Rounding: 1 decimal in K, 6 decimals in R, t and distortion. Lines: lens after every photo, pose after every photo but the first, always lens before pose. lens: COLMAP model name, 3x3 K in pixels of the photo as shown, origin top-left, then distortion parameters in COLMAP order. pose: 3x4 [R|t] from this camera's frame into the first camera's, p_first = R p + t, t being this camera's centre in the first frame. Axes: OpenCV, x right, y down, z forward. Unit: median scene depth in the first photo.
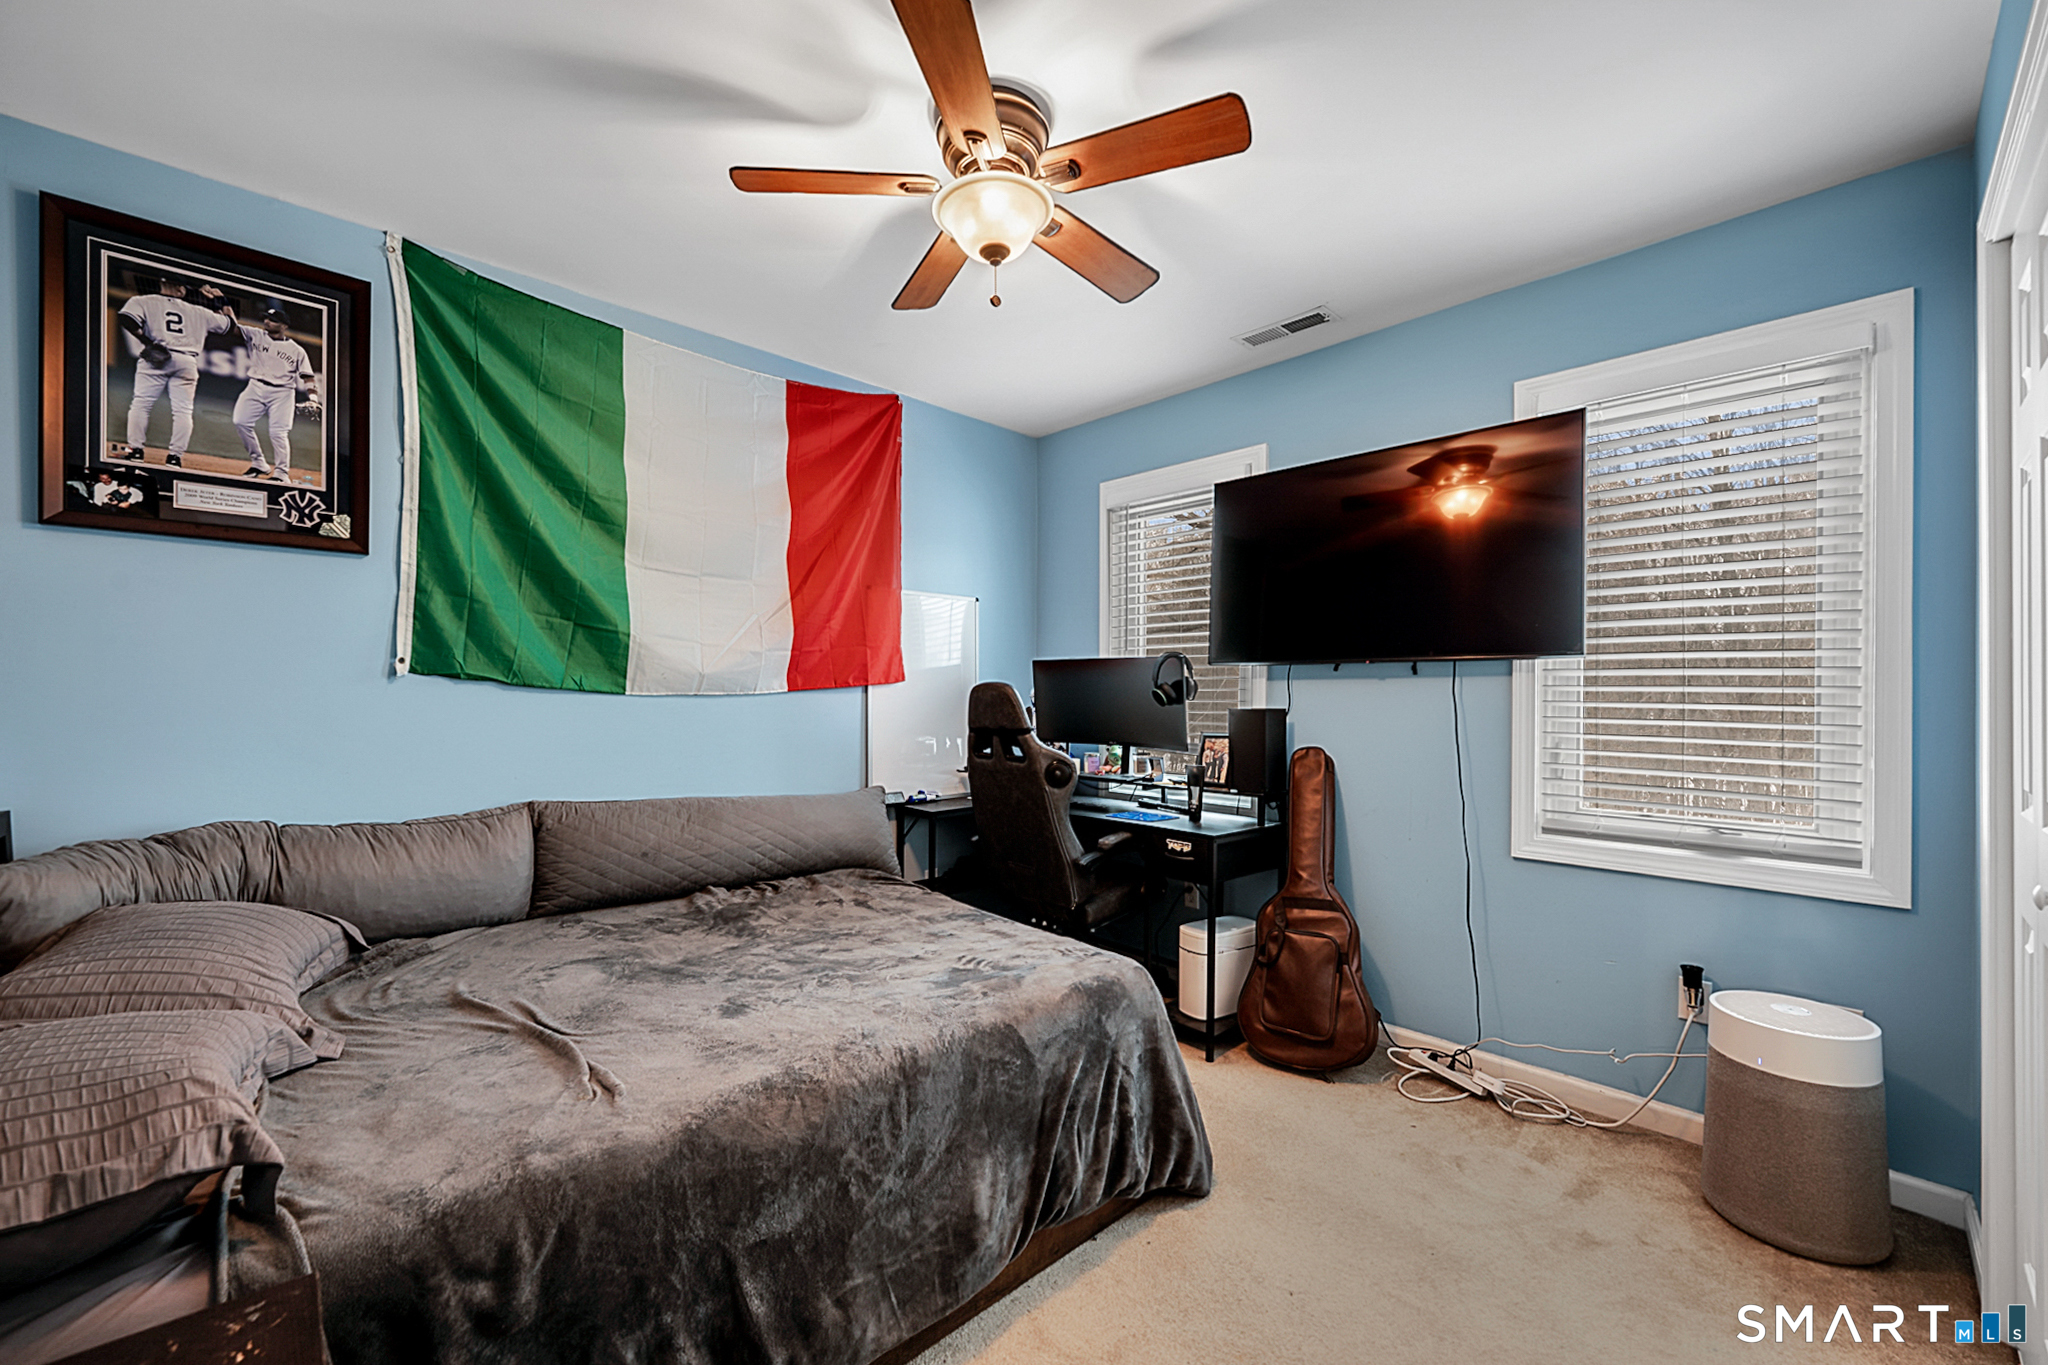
lens RADIAL K [[809.9, 0, 1023.6], [0, 809.9, 694.9], [0, 0, 1]] dist [-0.002120, -0.000499]
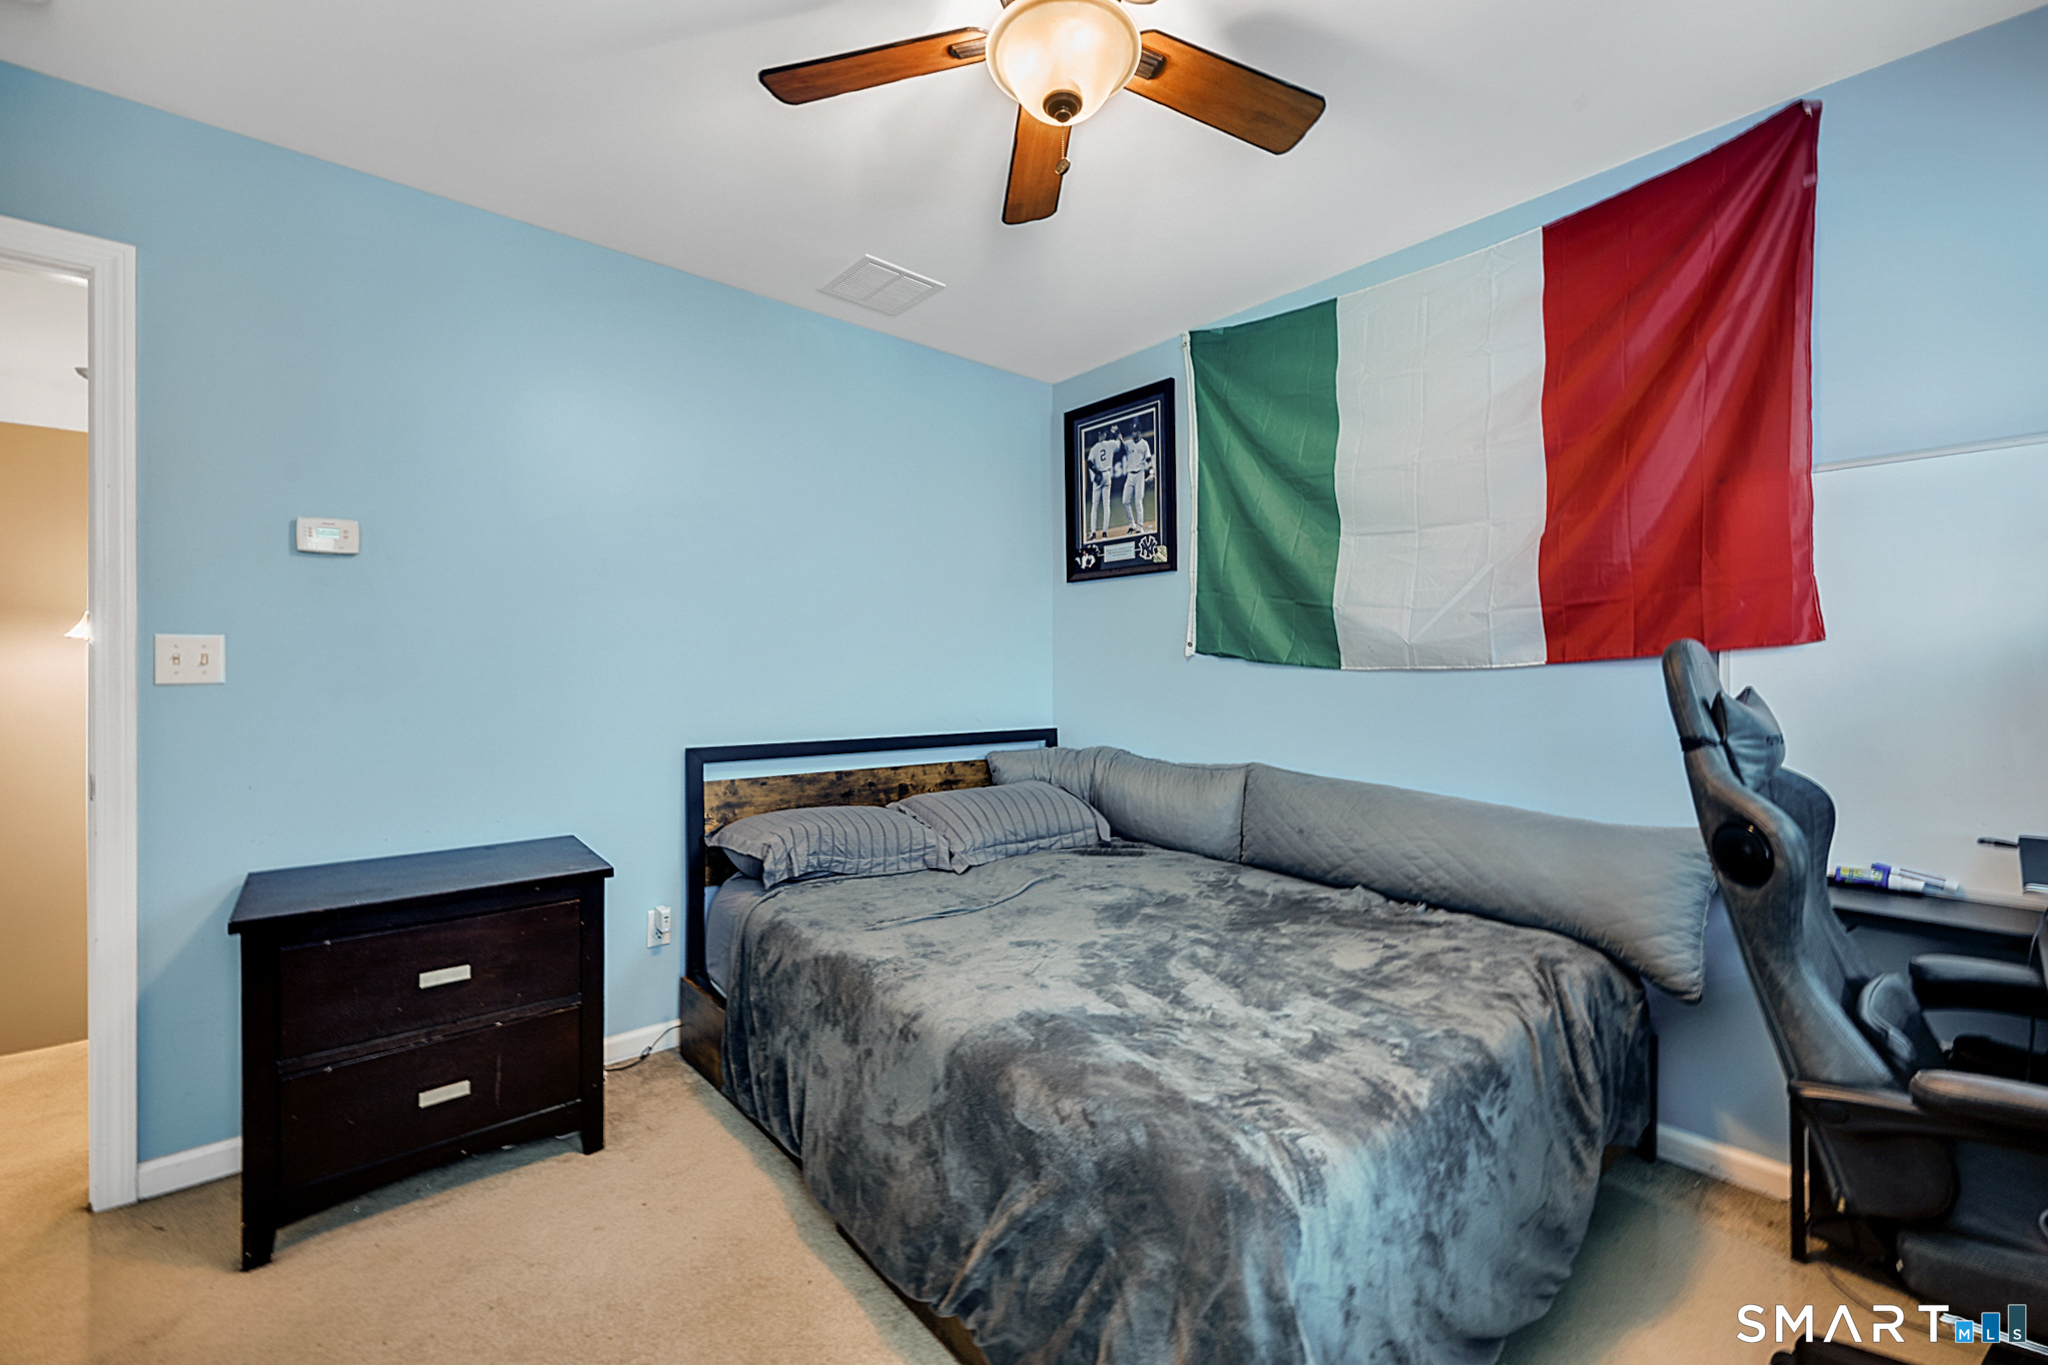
lens RADIAL K [[805.8, 0, 1023.2], [0, 805.8, 668.4], [0, 0, 1]] dist [-0.000937, -0.000197]
pose [[-0.036138, -0.004634, -0.999336, 0.616569], [0.002219, 0.999986, -0.004717, 0.002898], [0.999344, -0.002388, -0.036128, 0.810160]]
